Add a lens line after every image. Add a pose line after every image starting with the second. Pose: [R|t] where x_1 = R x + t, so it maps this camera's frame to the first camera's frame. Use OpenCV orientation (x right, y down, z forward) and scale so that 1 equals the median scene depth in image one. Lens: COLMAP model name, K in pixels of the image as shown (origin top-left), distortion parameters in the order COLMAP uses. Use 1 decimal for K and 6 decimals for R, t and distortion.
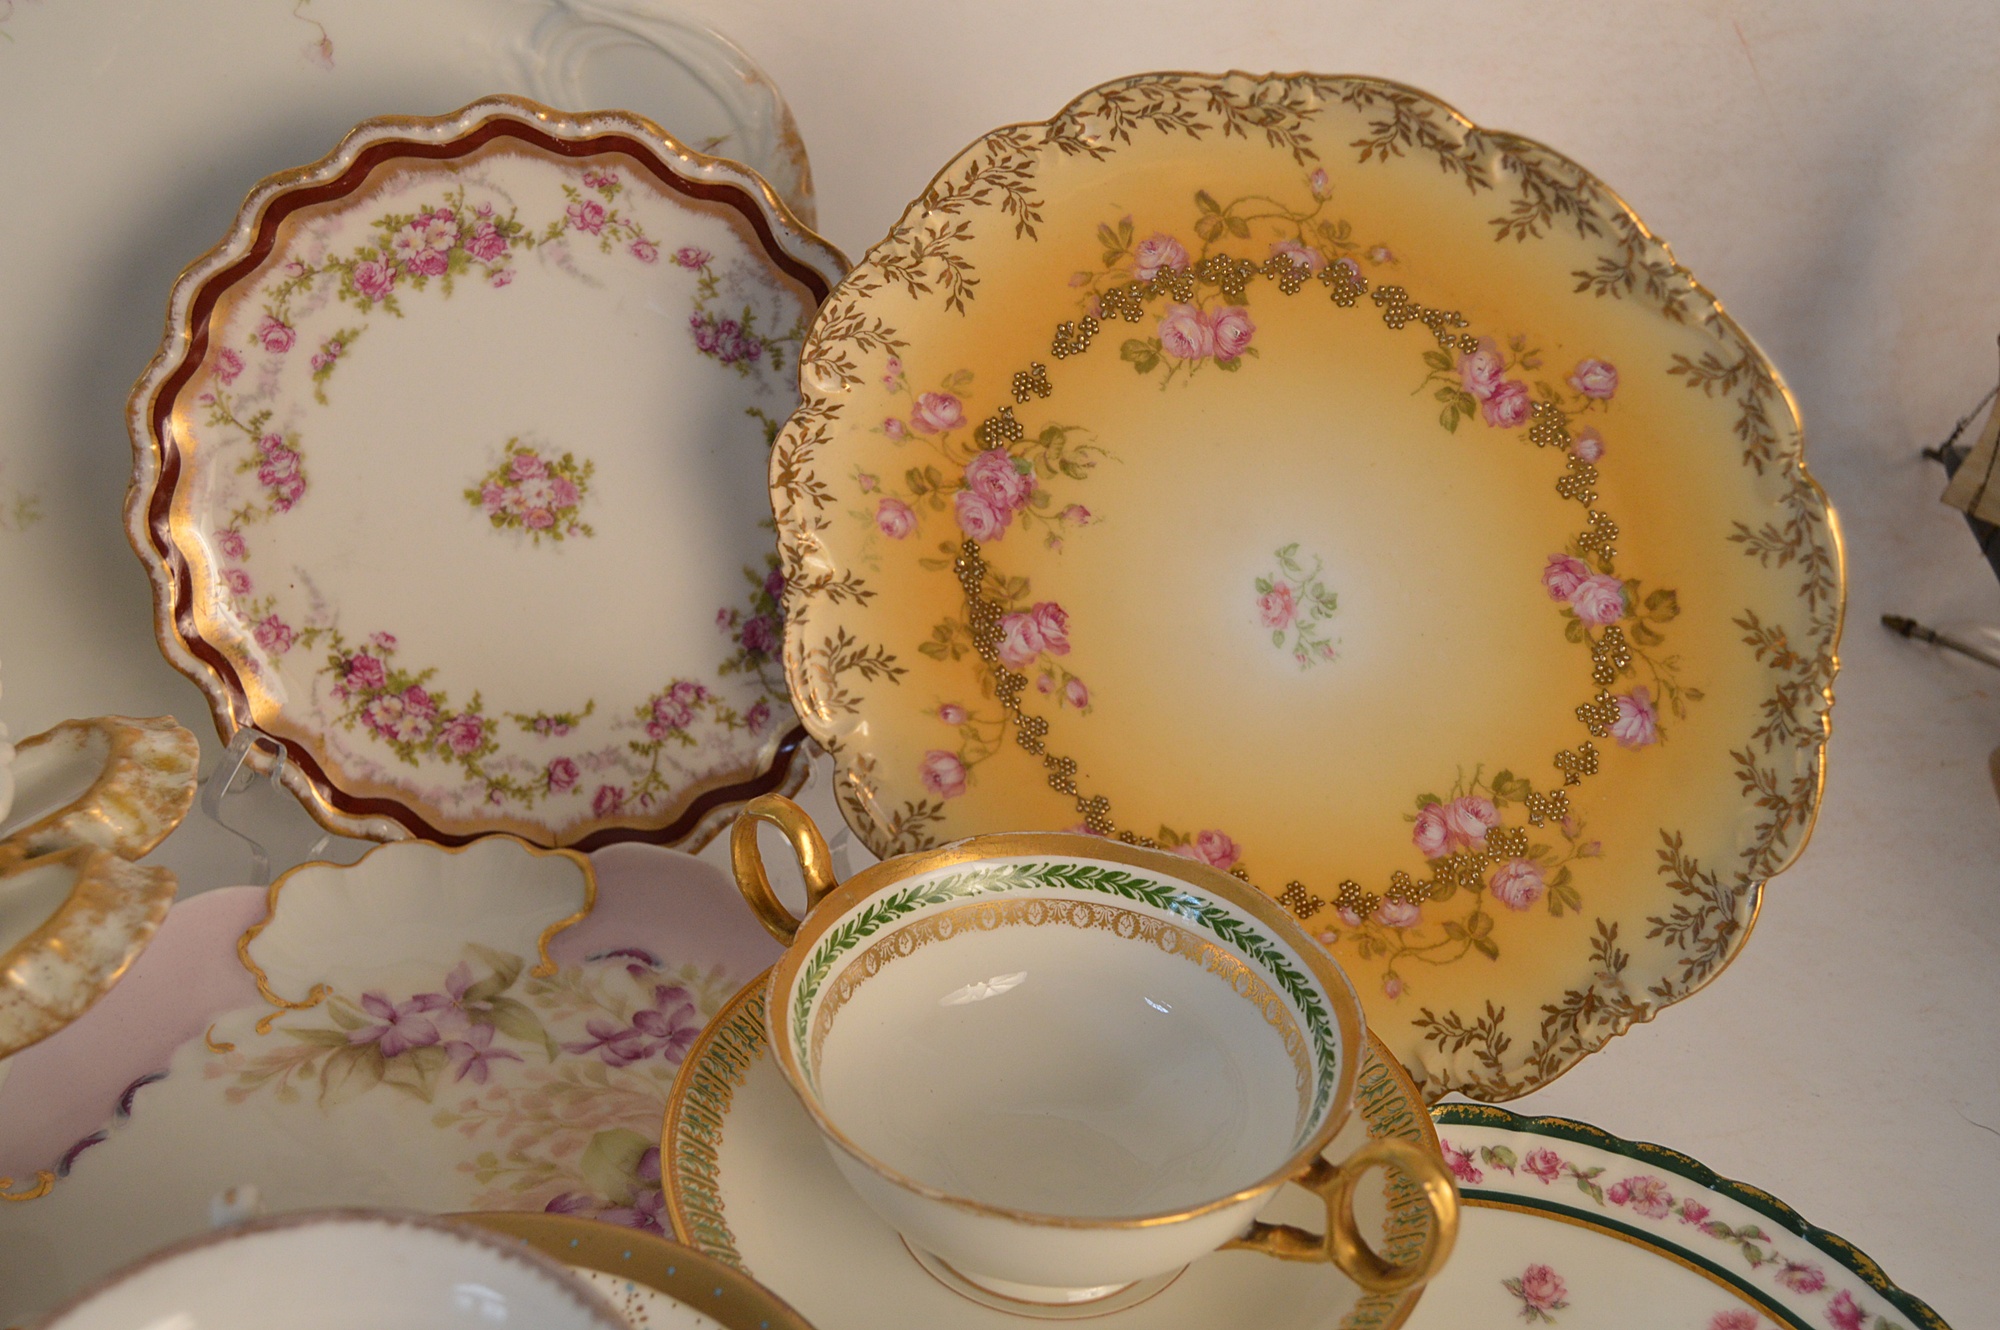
lens RADIAL K [[2195.5, 0, 1000.0], [0, 2195.5, 665.0], [0, 0, 1]] dist [-0.074730, 0.026112]
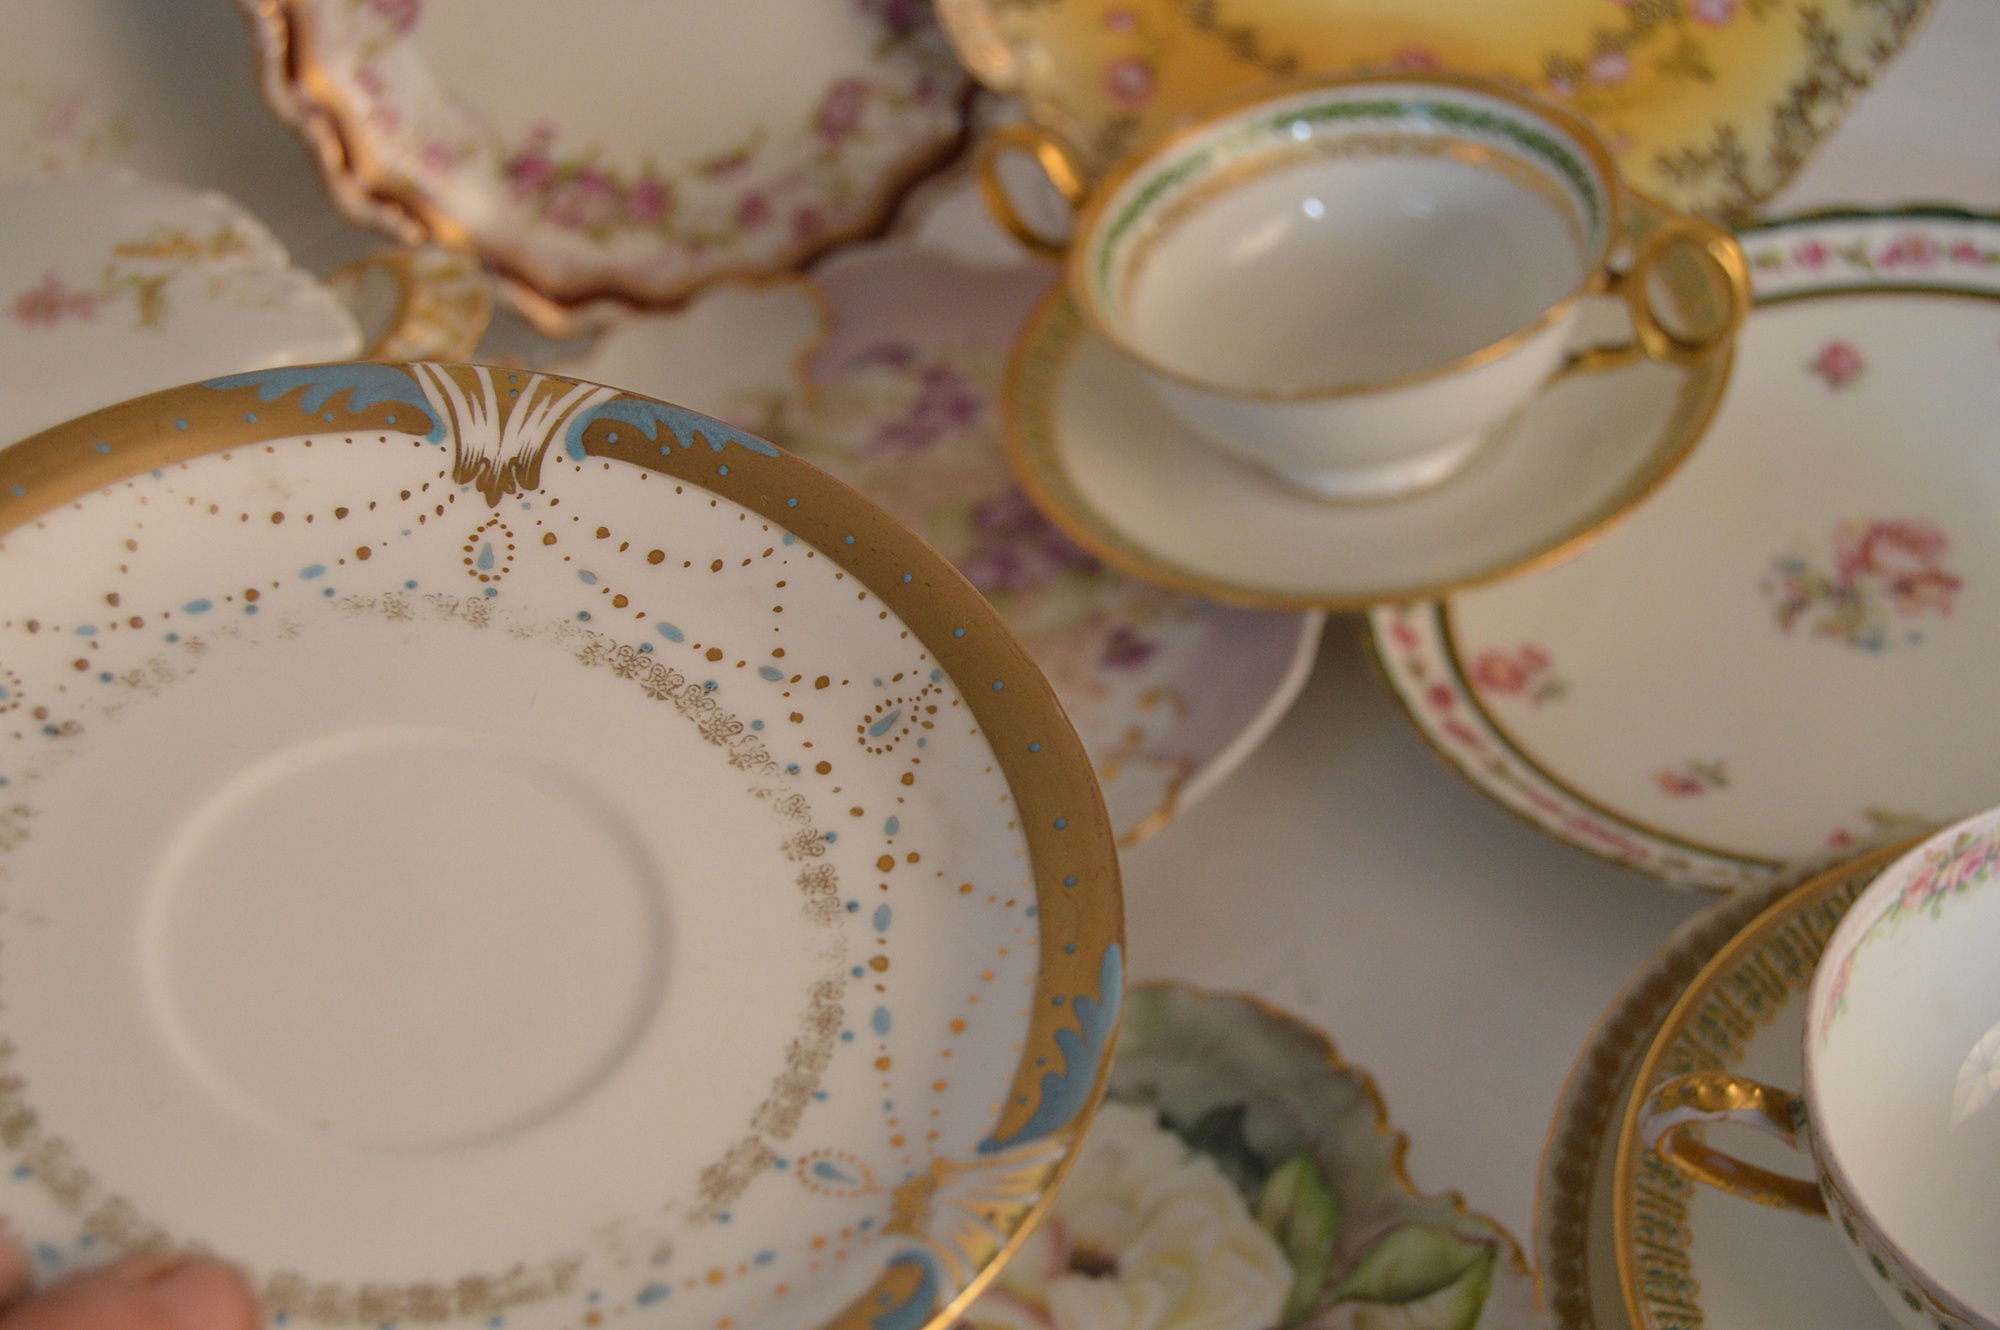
lens RADIAL K [[2859.7, 0, 1000.0], [0, 2859.7, 665.0], [0, 0, 1]] dist [-0.037219, -0.018983]
pose [[0.952315, -0.301852, -0.044522, -0.107333], [0.304788, 0.934319, 0.184805, 0.040712], [-0.014186, -0.189563, 0.981766, -0.332380]]
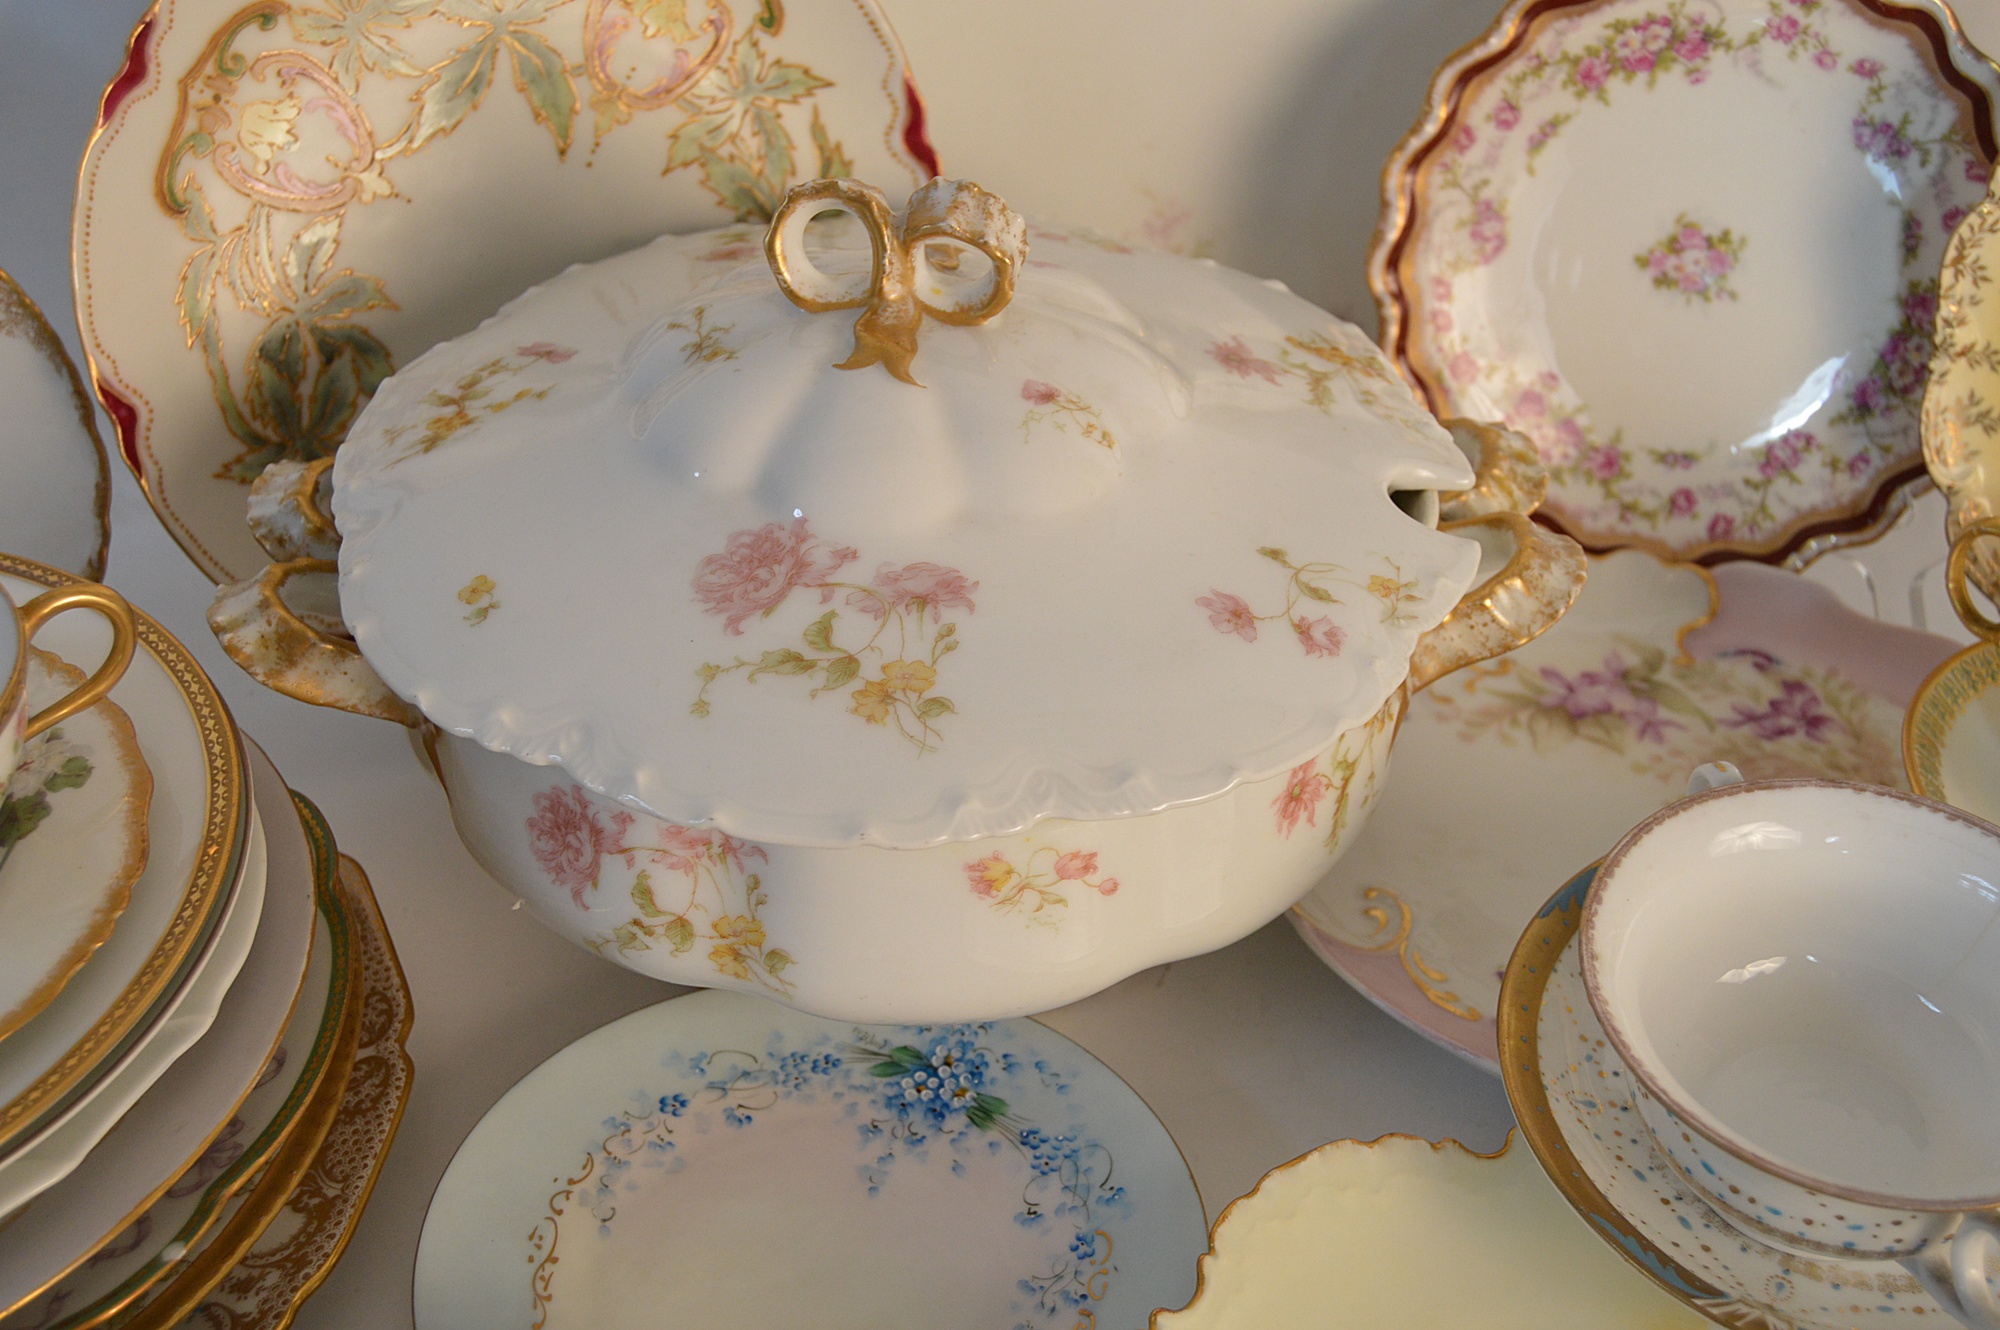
lens RADIAL K [[2418.8, 0, 1000.0], [0, 2418.8, 665.0], [0, 0, 1]] dist [-0.057726, 0.005580]
pose [[0.985775, 0.074550, -0.150634, -0.392332], [-0.062841, 0.994726, 0.081057, 0.060106], [0.155883, -0.070438, 0.985261, -0.374223]]
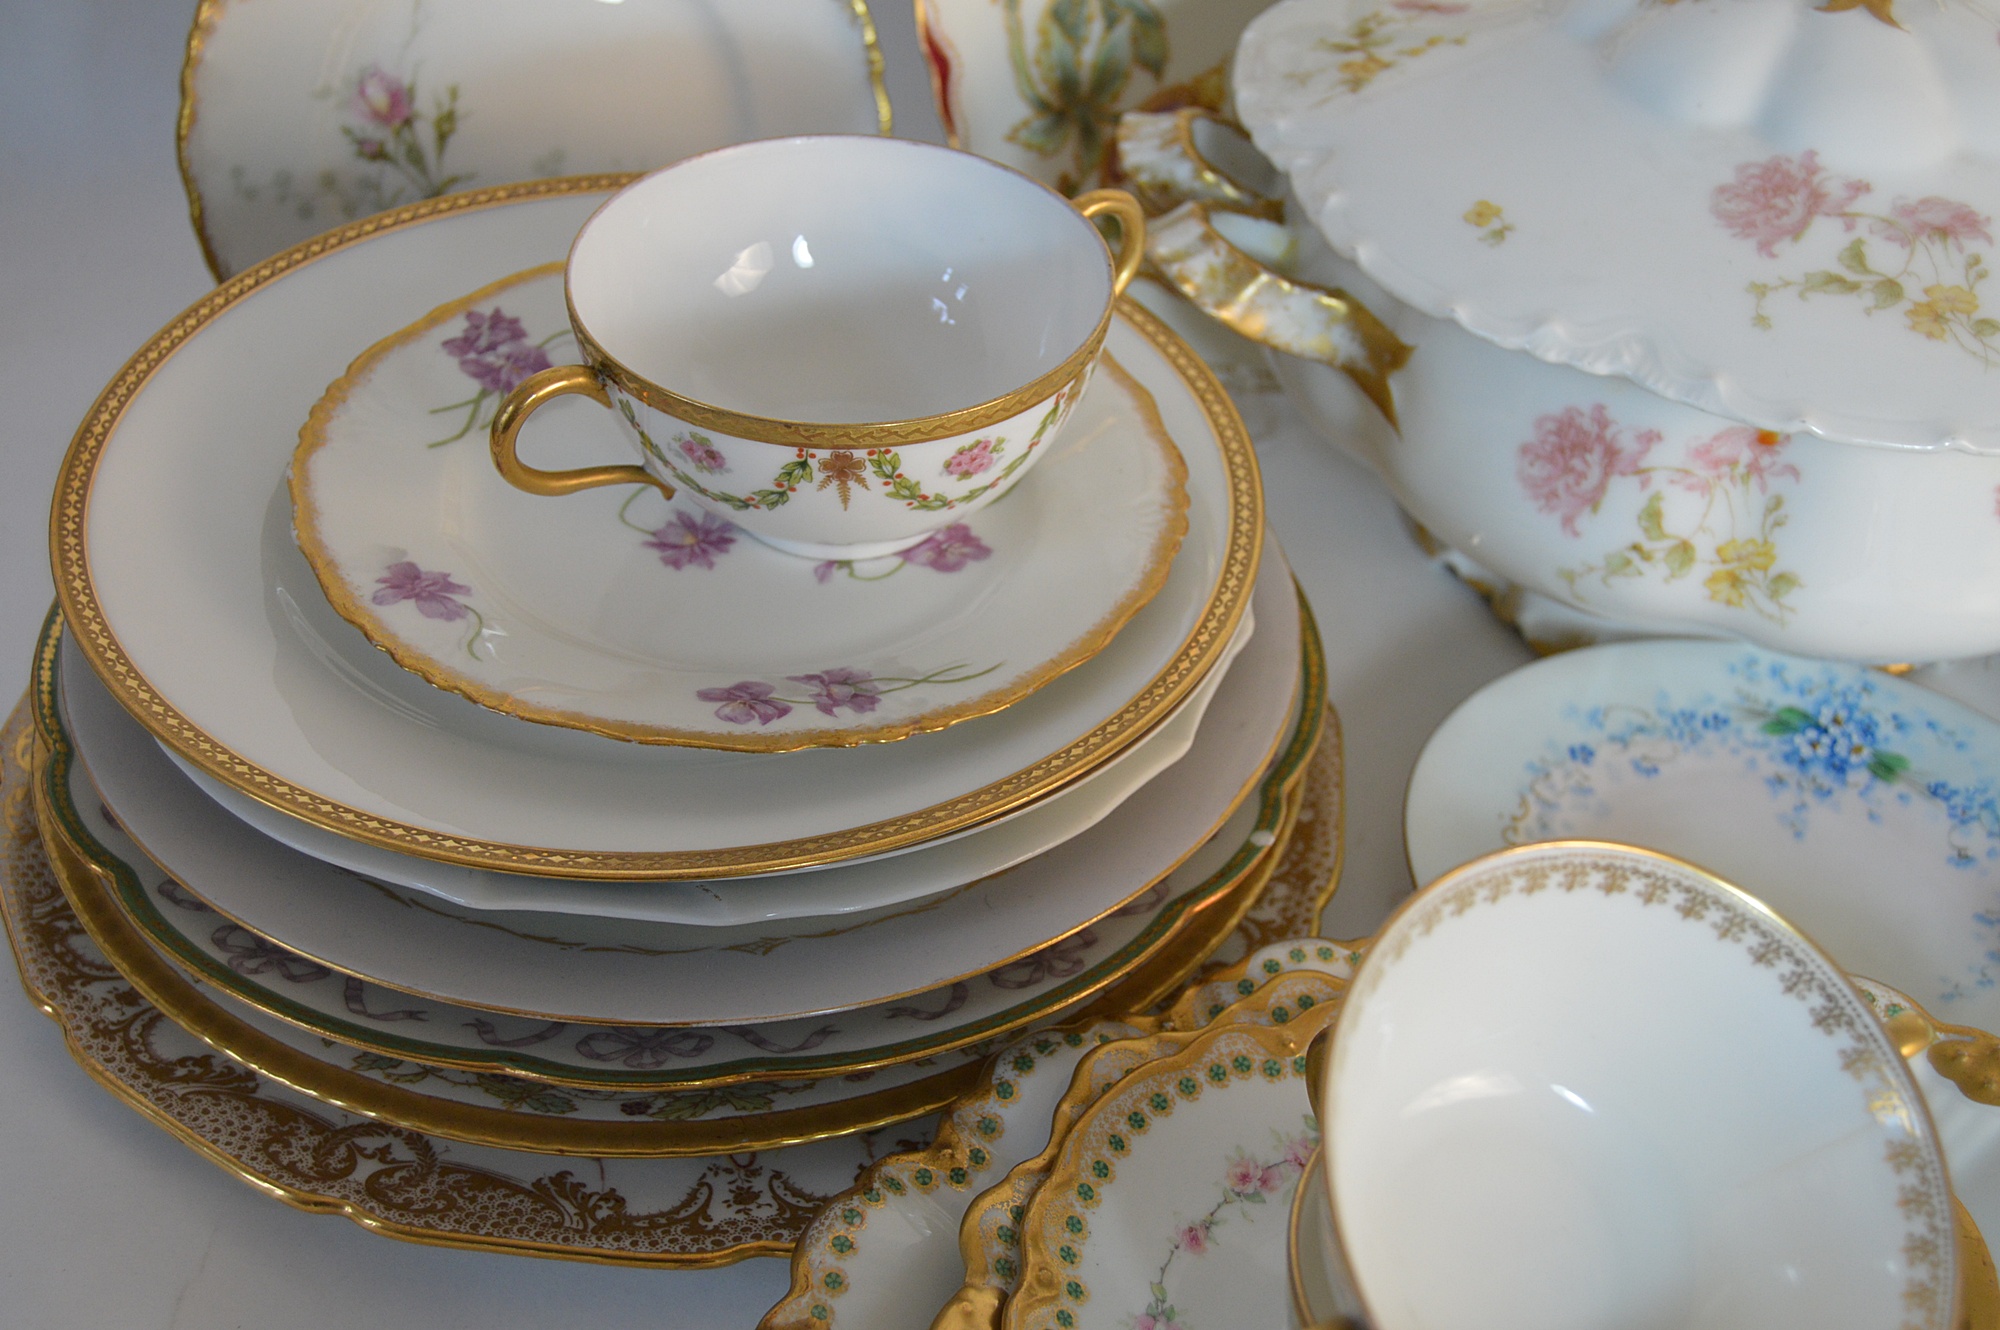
lens RADIAL K [[2717.0, 0, 1000.0], [0, 2717.0, 665.0], [0, 0, 1]] dist [-0.055574, -0.002717]
pose [[0.988008, 0.100190, -0.117486, -0.805911], [-0.087796, 0.990449, 0.106311, 0.207536], [0.127015, -0.094721, 0.987368, -0.577280]]
